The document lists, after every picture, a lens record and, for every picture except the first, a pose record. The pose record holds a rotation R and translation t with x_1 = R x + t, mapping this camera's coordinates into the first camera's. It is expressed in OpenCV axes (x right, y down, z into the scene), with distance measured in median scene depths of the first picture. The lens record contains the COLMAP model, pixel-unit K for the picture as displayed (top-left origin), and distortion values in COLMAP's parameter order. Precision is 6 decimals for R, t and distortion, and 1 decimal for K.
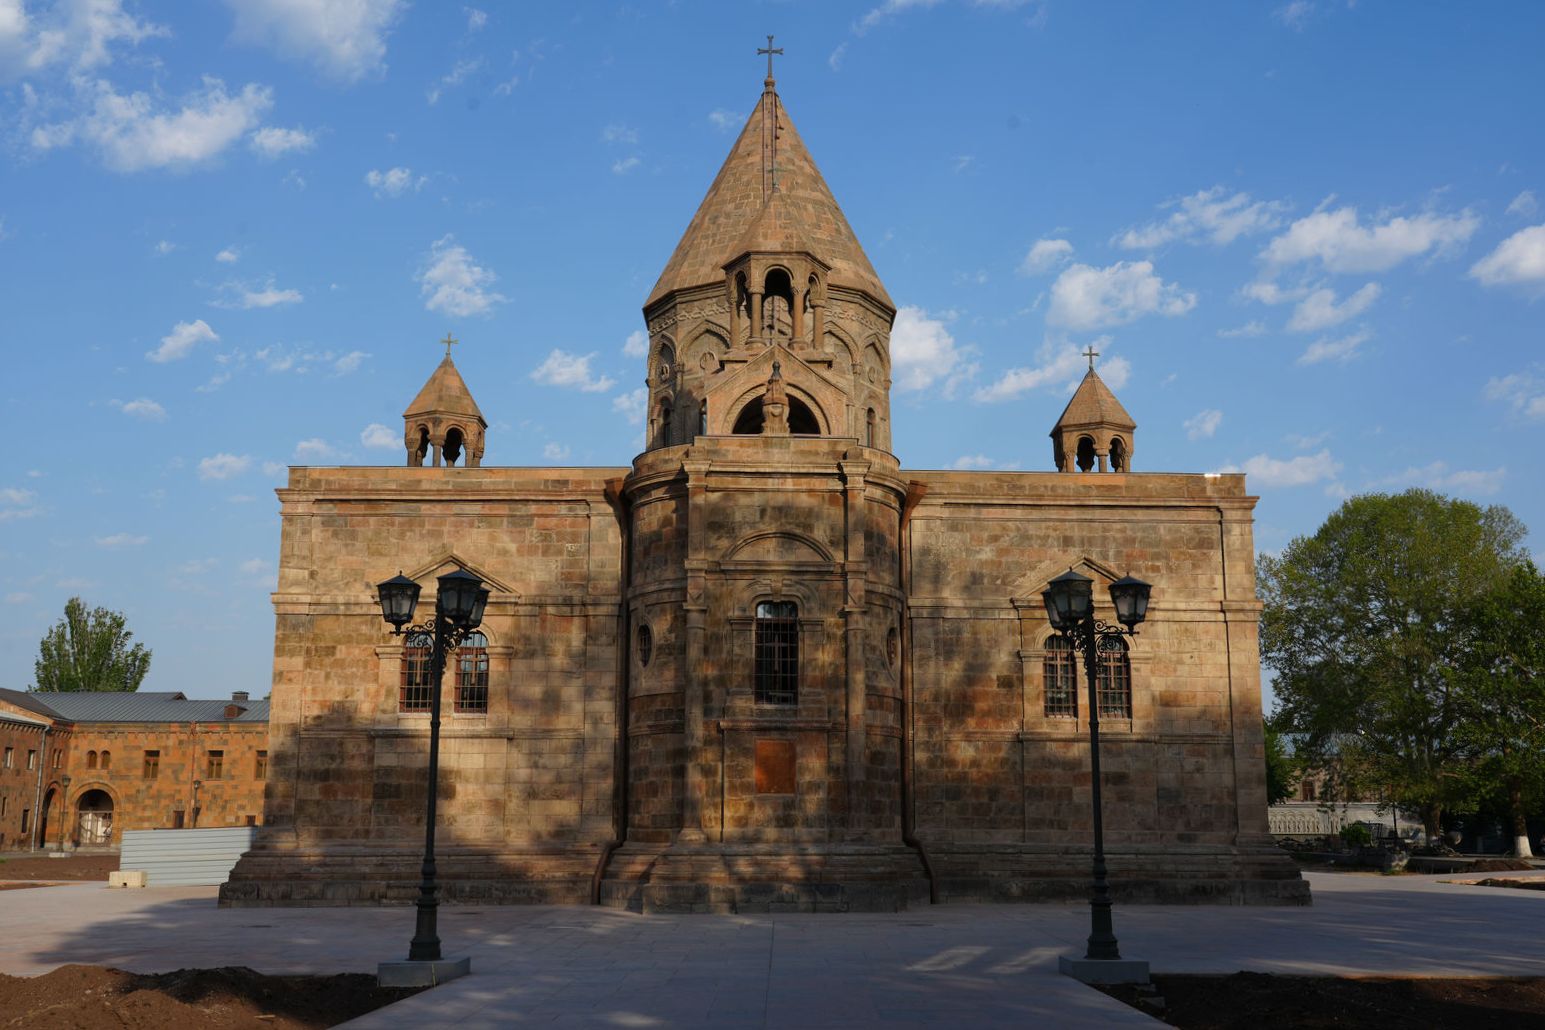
lens RADIAL K [[1542.1, 0, 774.3], [0, 1542.1, 515.6], [0, 0, 1]] dist [0.027893, 0.000000]
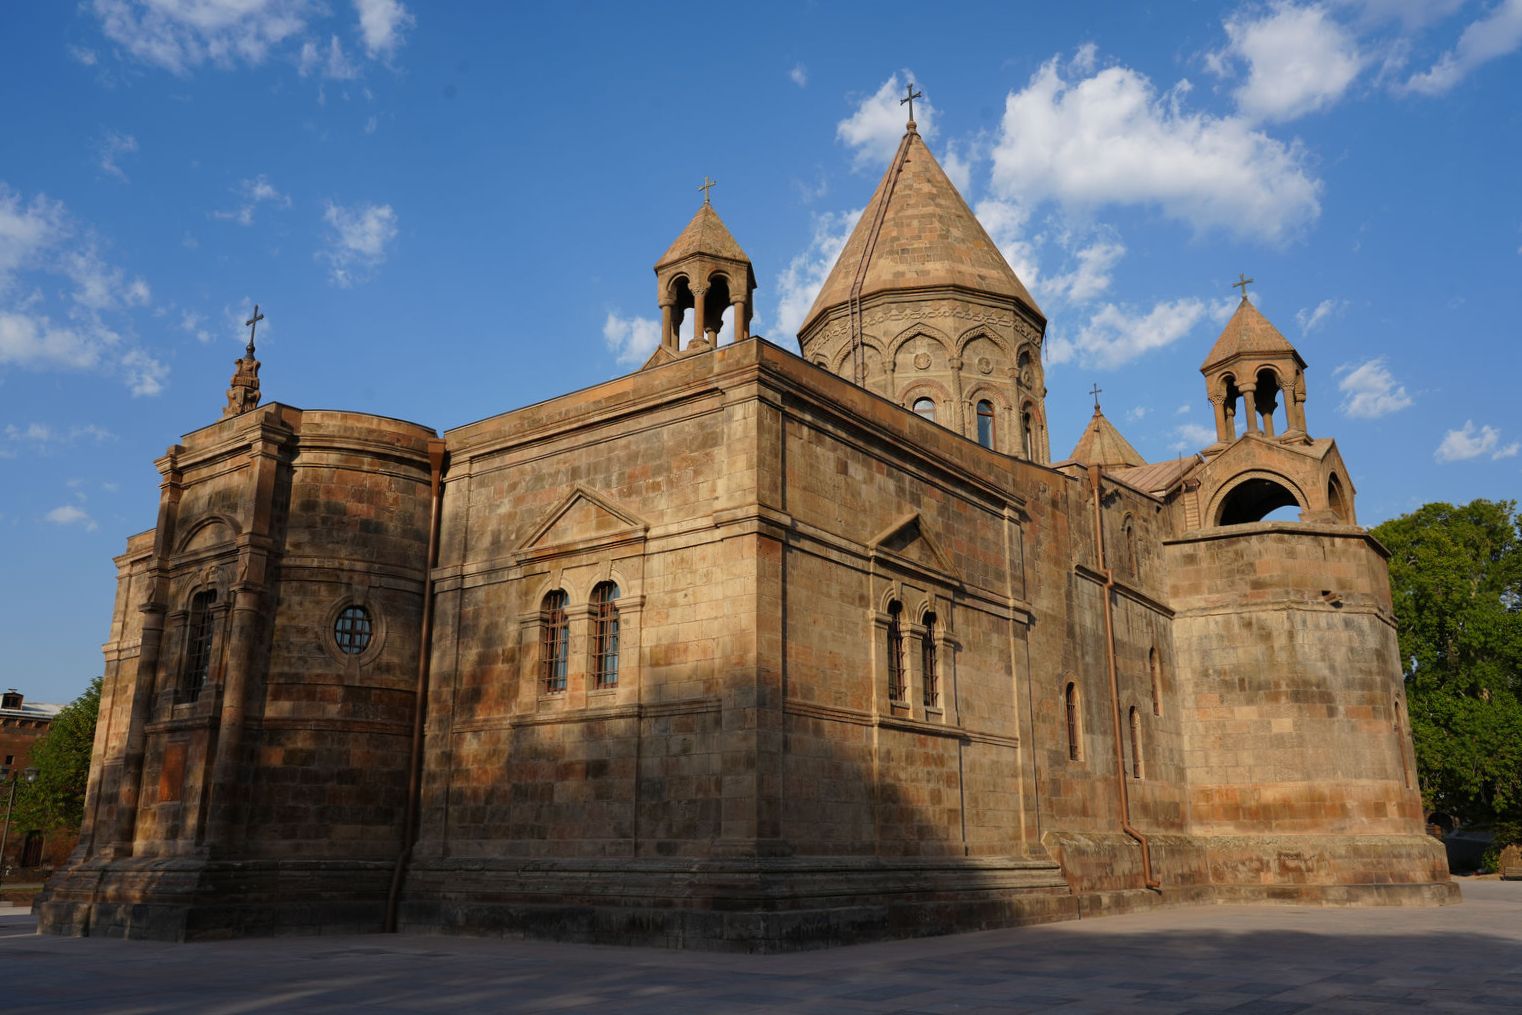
lens RADIAL K [[1168.6, 0, 760.4], [0, 1168.6, 510.6], [0, 0, 1]] dist [-0.002055, 0.001361]
pose [[0.798471, -0.174085, -0.576315, 0.621252], [0.123915, 0.984306, -0.125644, 0.125532], [0.589143, 0.028909, 0.807511, 0.574439]]
